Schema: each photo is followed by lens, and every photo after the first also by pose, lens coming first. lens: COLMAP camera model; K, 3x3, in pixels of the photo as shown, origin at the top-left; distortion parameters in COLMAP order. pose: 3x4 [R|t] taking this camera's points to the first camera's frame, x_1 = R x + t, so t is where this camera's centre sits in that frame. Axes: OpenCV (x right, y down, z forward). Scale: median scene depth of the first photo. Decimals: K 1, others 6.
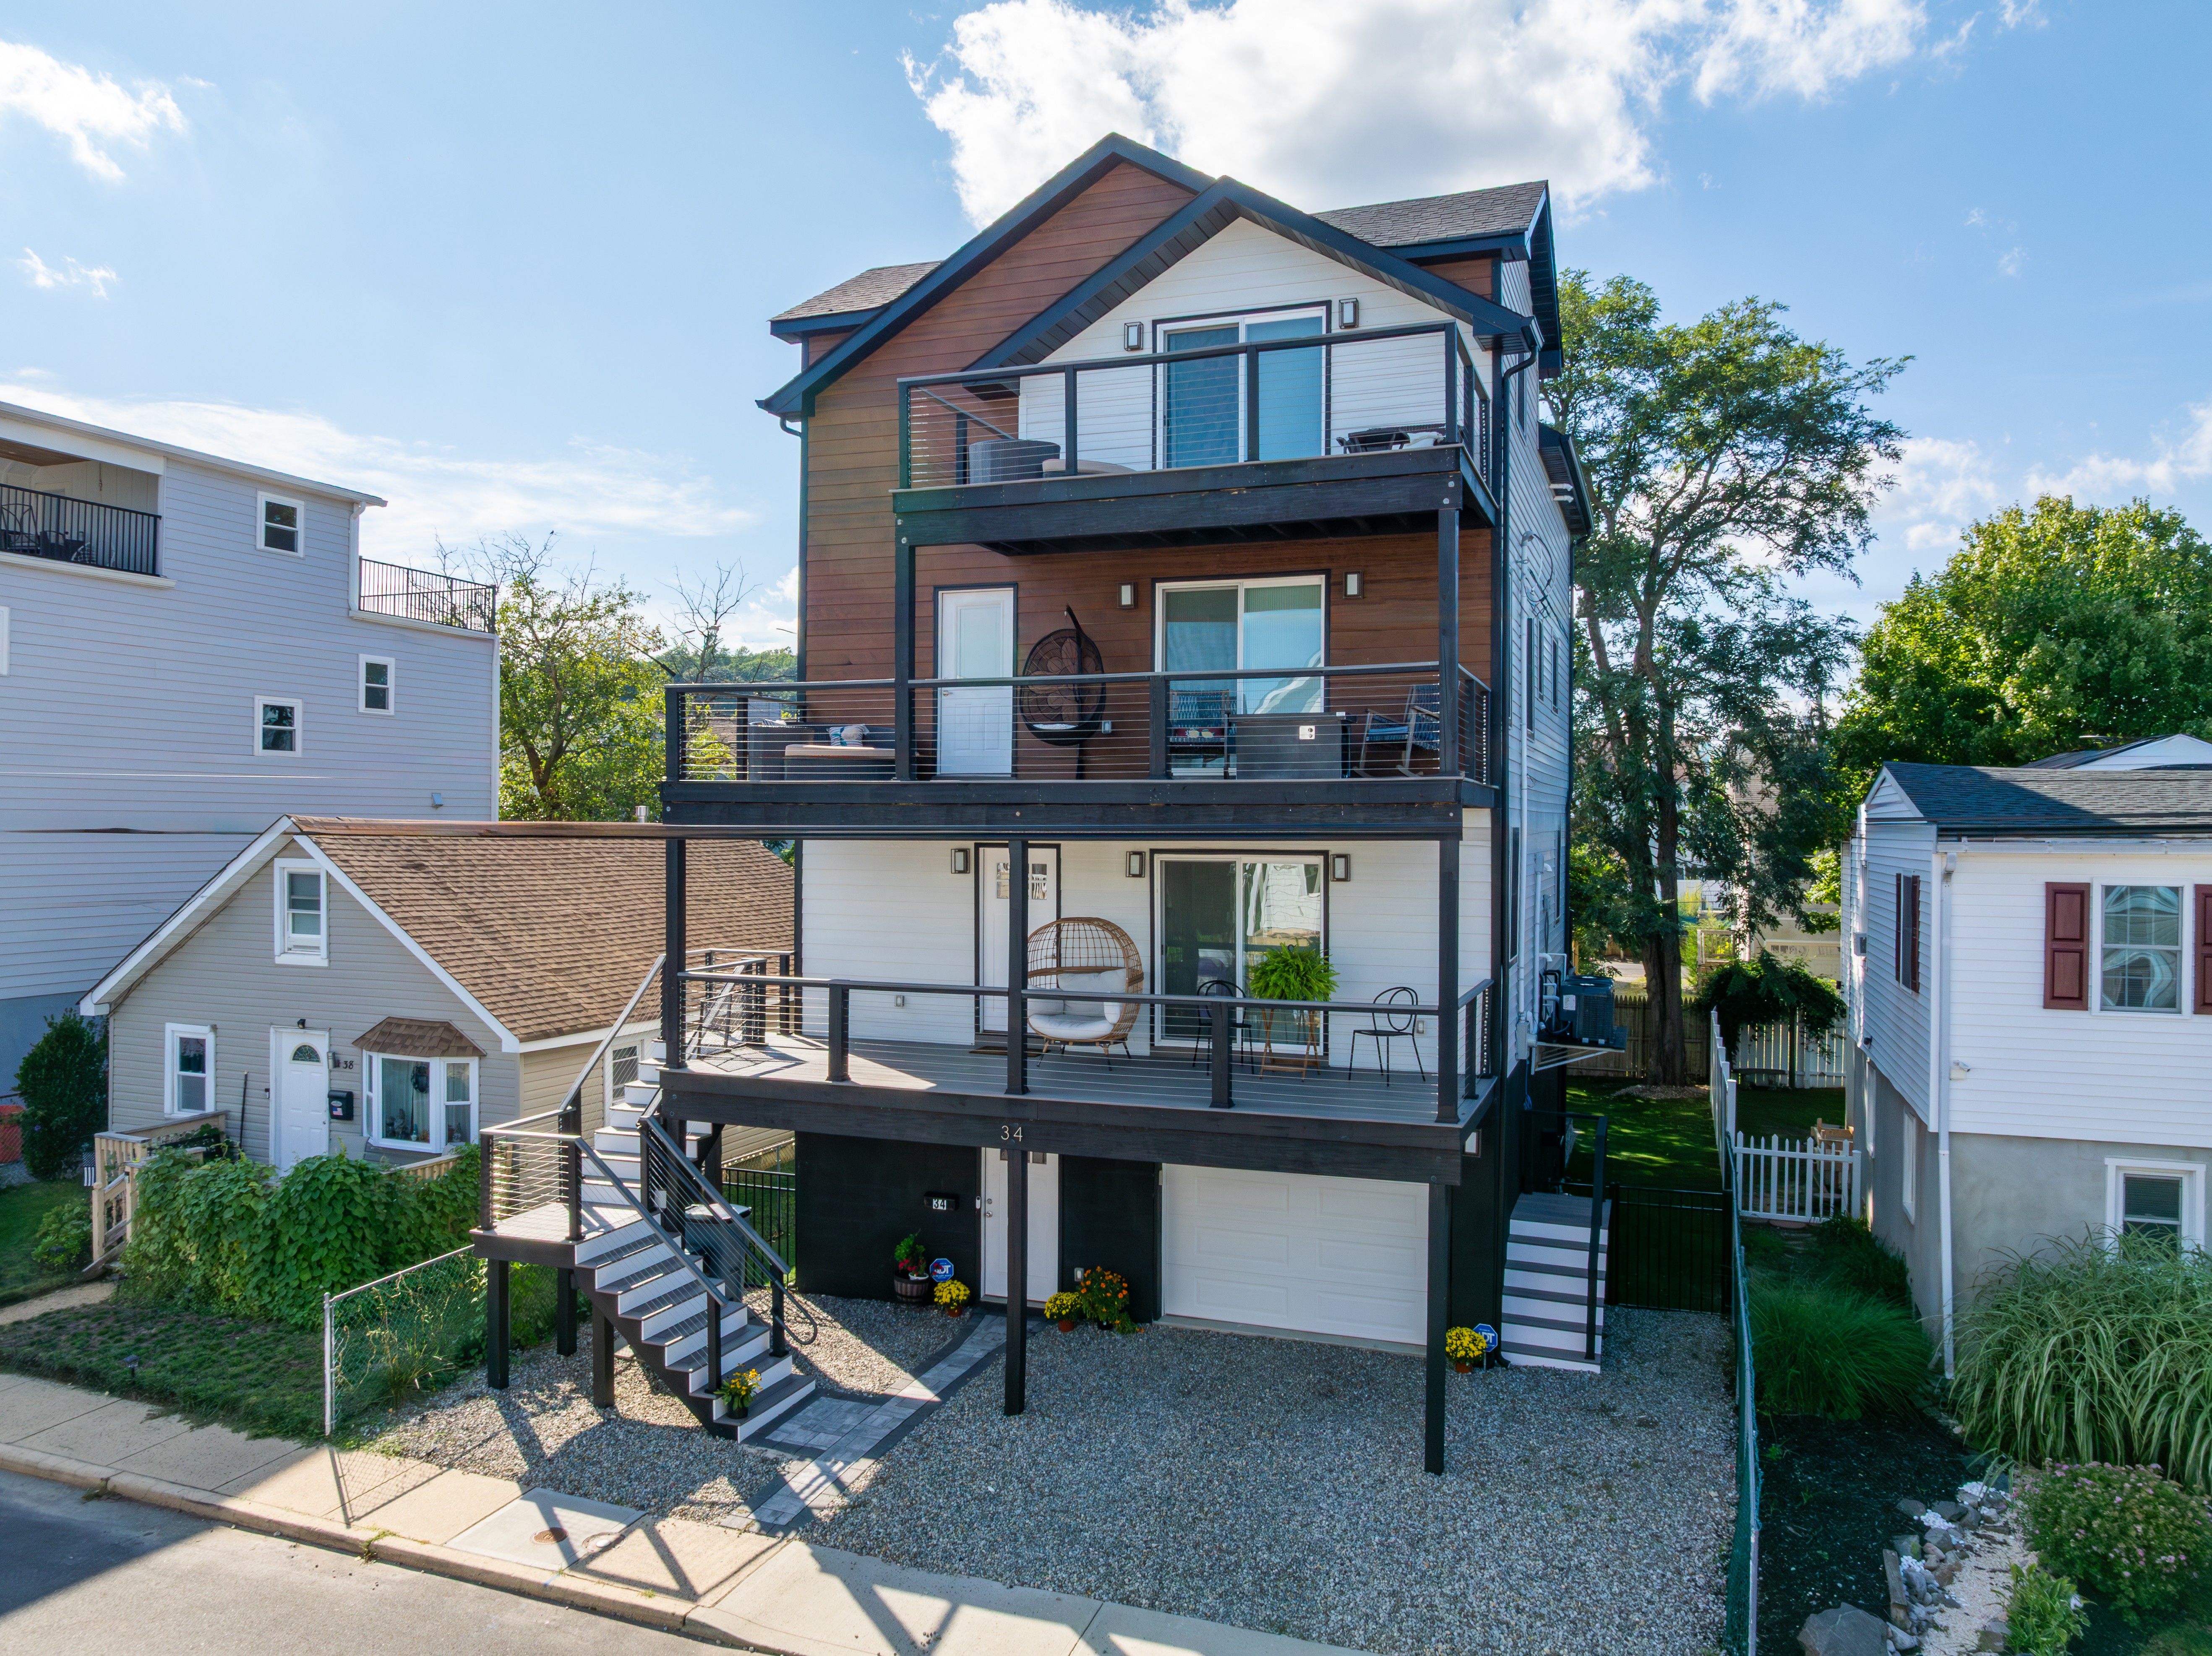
lens RADIAL K [[1556.8, 0, 1106.5], [0, 1556.8, 817.5], [0, 0, 1]] dist [-0.065662, 0.038718]
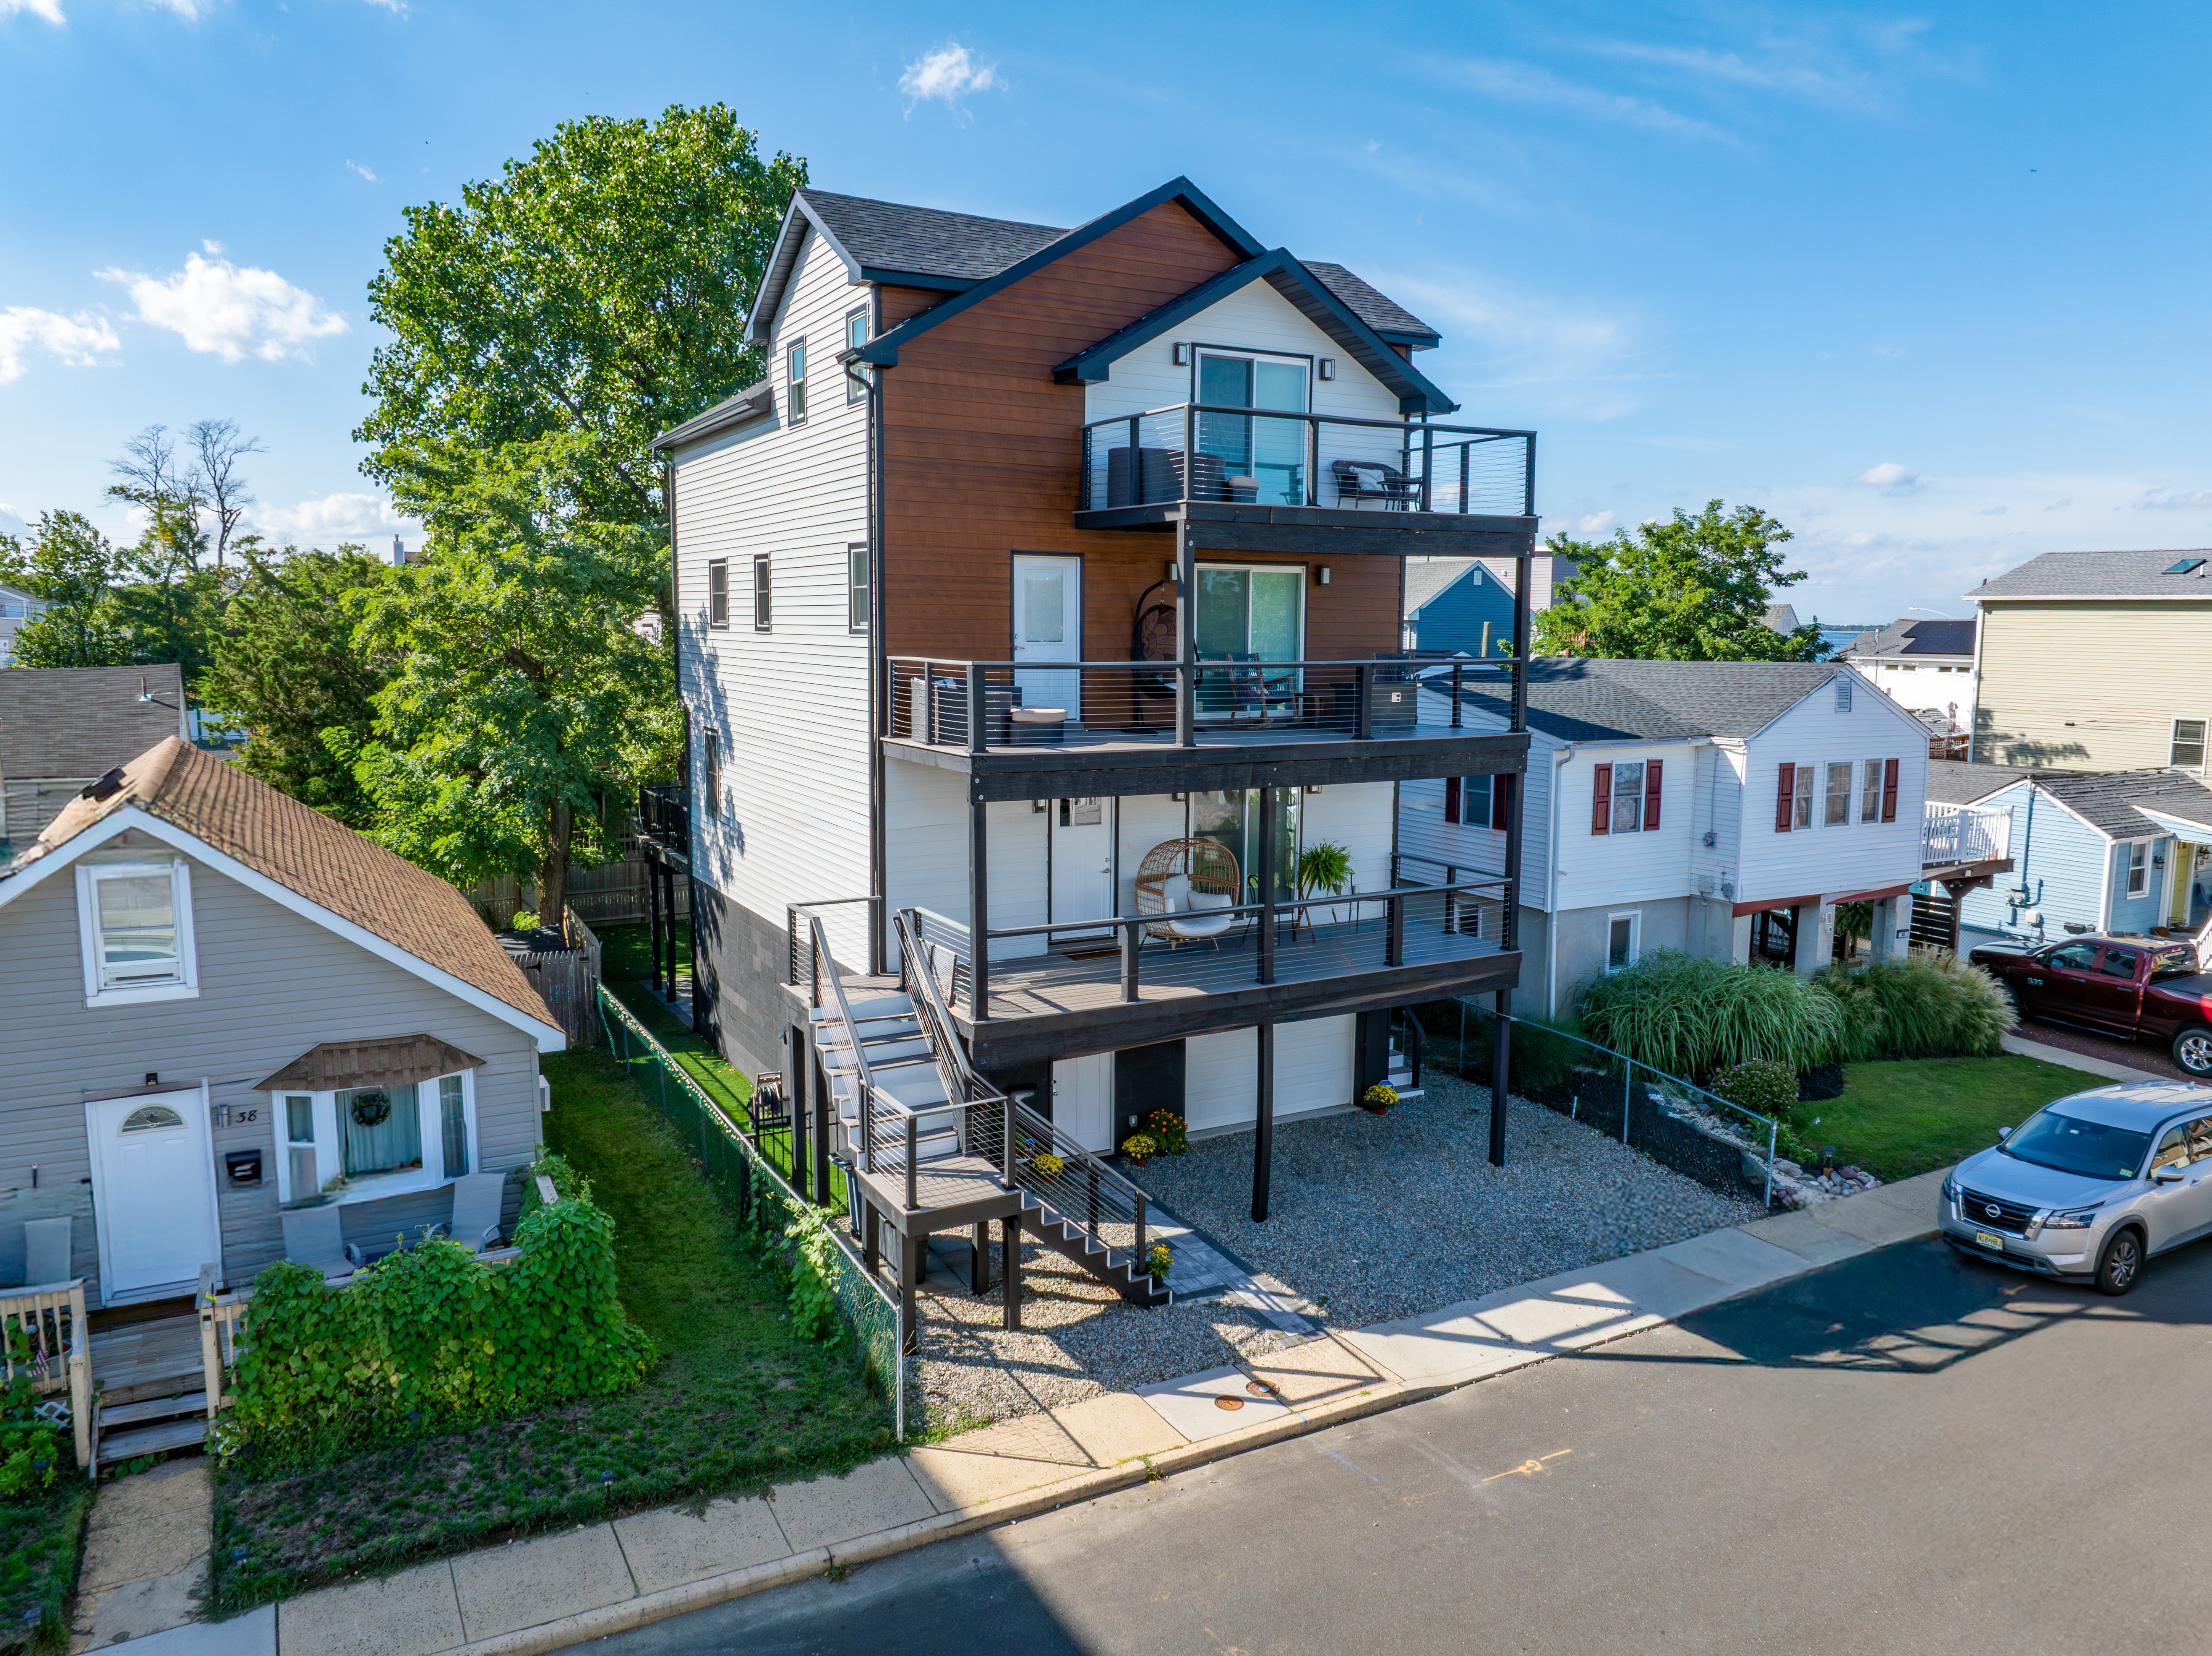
lens RADIAL K [[1552.8, 0, 1105.8], [0, 1552.8, 816.3], [0, 0, 1]] dist [-0.055793, 0.025057]
pose [[0.653096, -0.096288, 0.751129, -1.003145], [-0.005567, 0.991246, 0.131909, -0.118673], [-0.757255, -0.090330, 0.646843, 0.247629]]
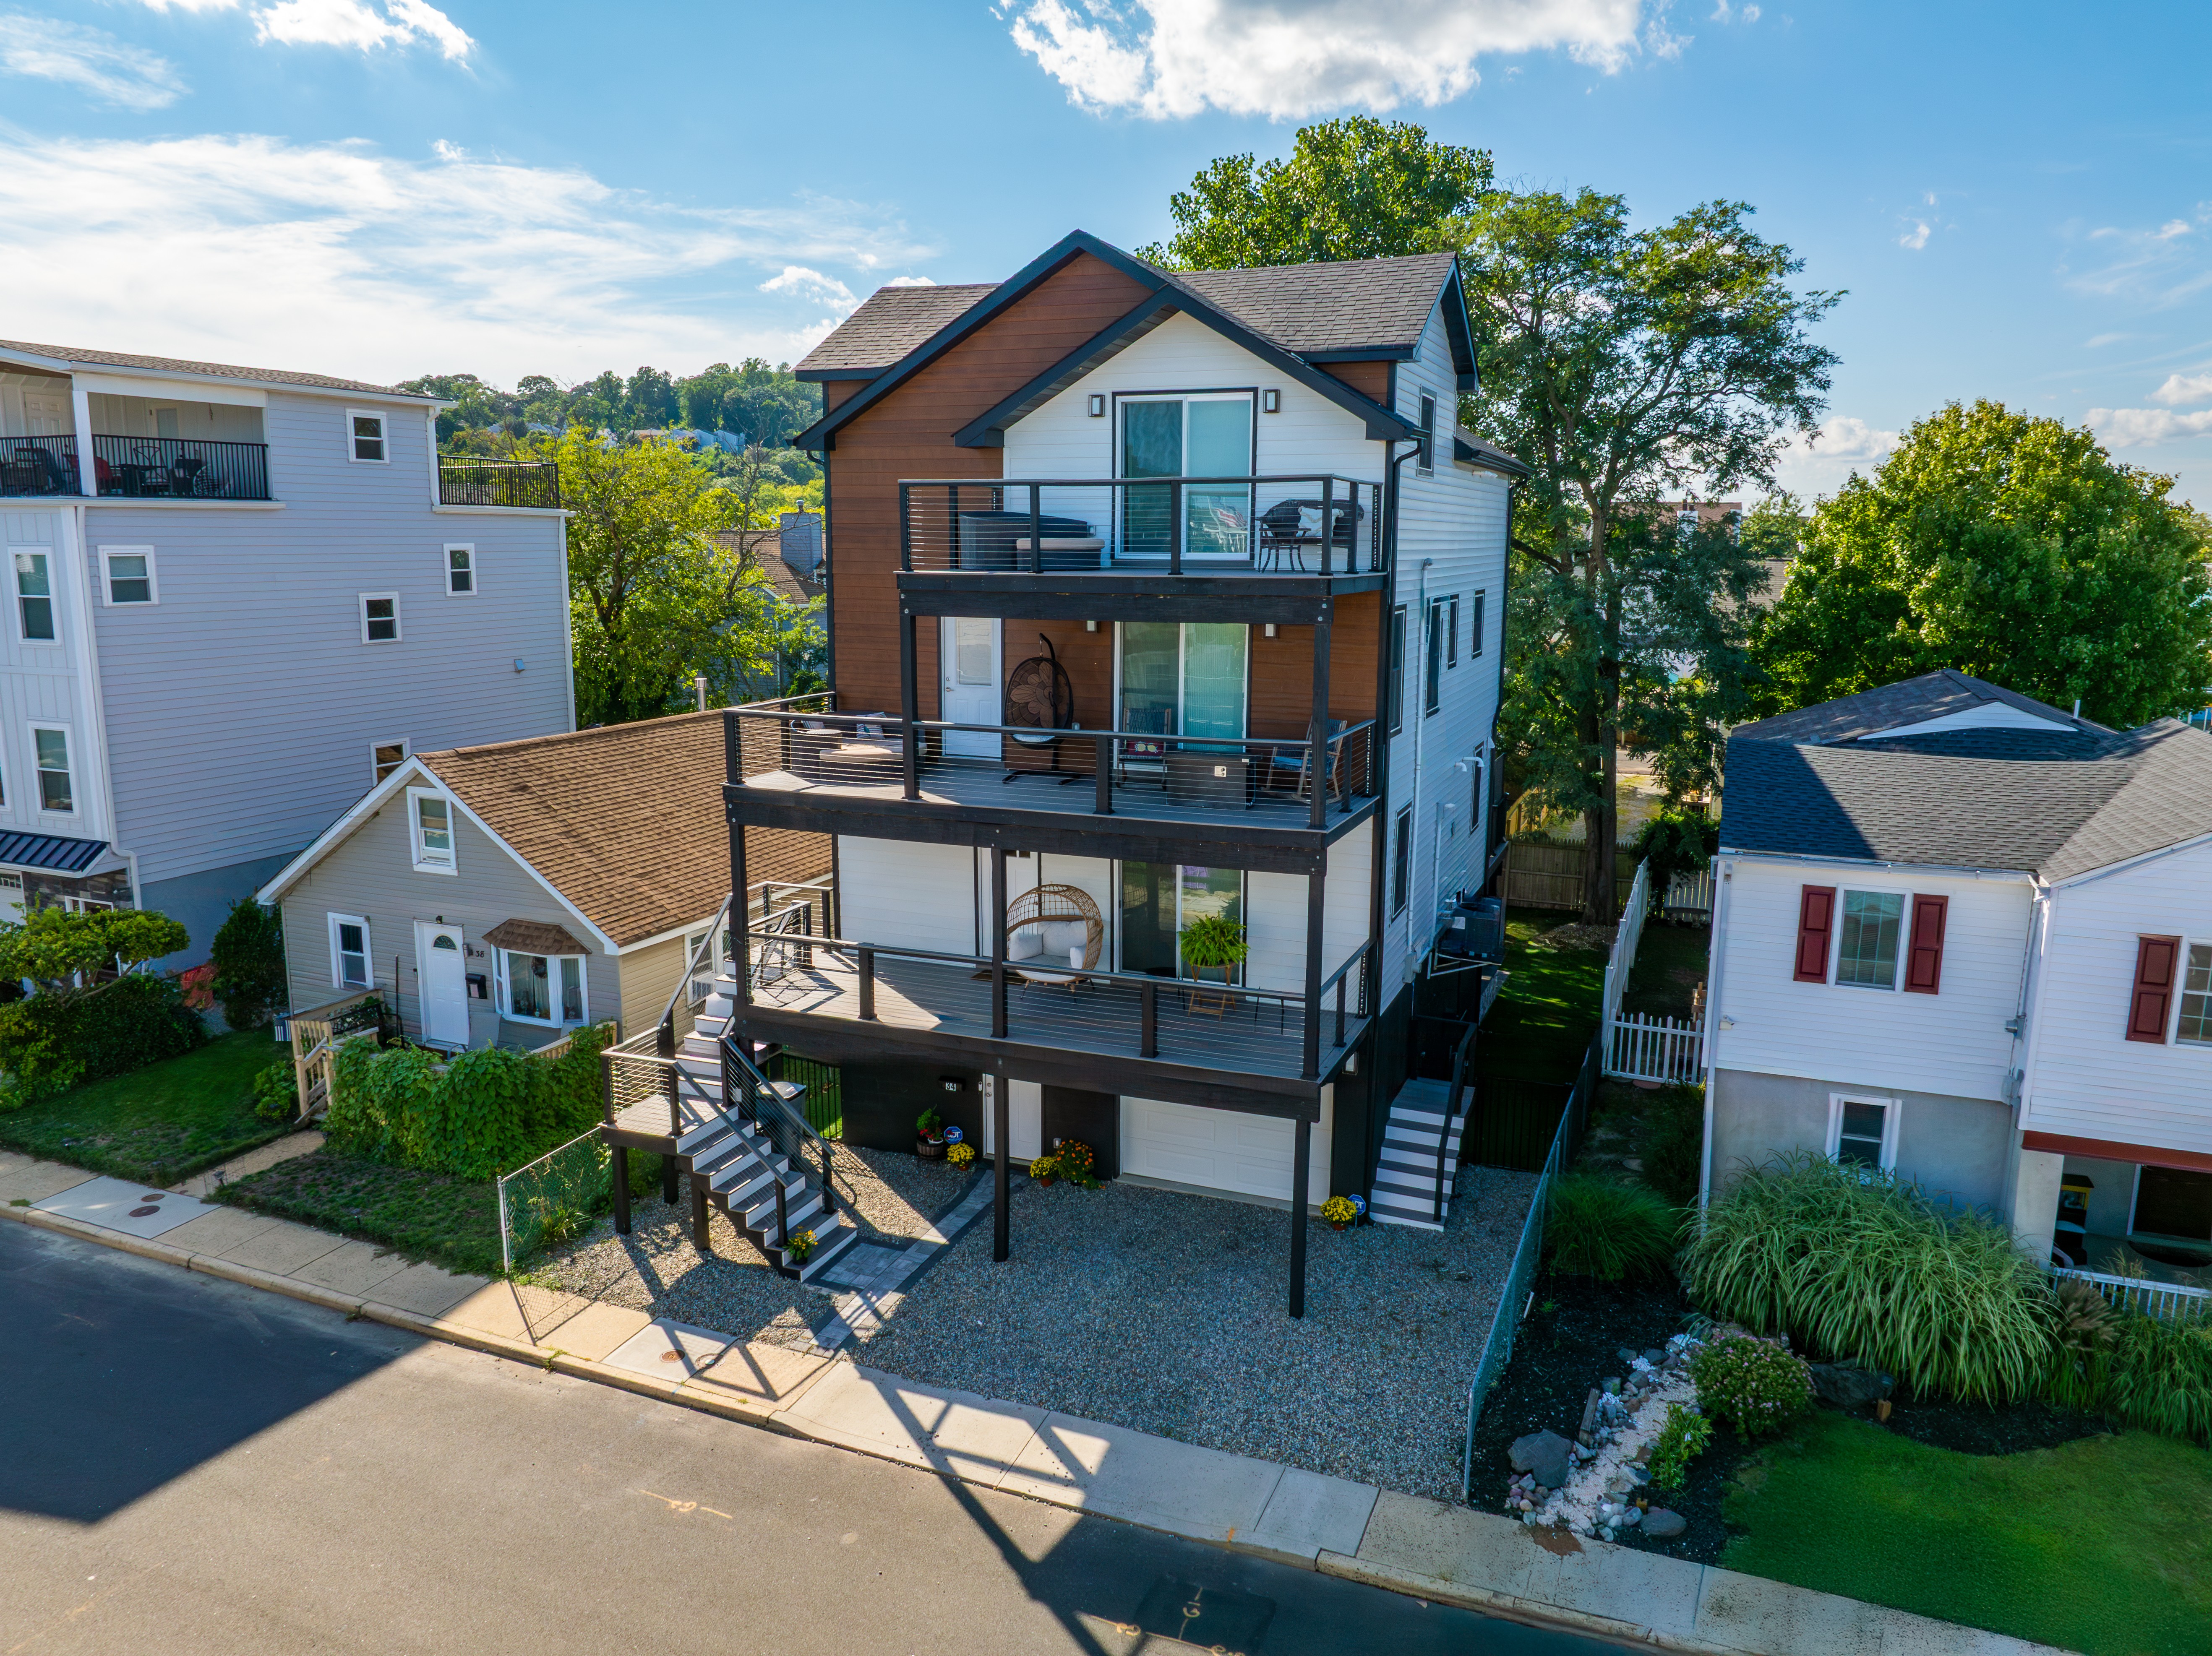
lens RADIAL K [[1552.8, 0, 1105.8], [0, 1552.8, 816.3], [0, 0, 1]] dist [-0.055793, 0.025057]
pose [[0.999479, 0.005225, -0.031837, 0.067631], [0.000615, 0.983533, 0.180726, -0.225142], [0.032257, -0.180652, 0.983018, -0.247366]]
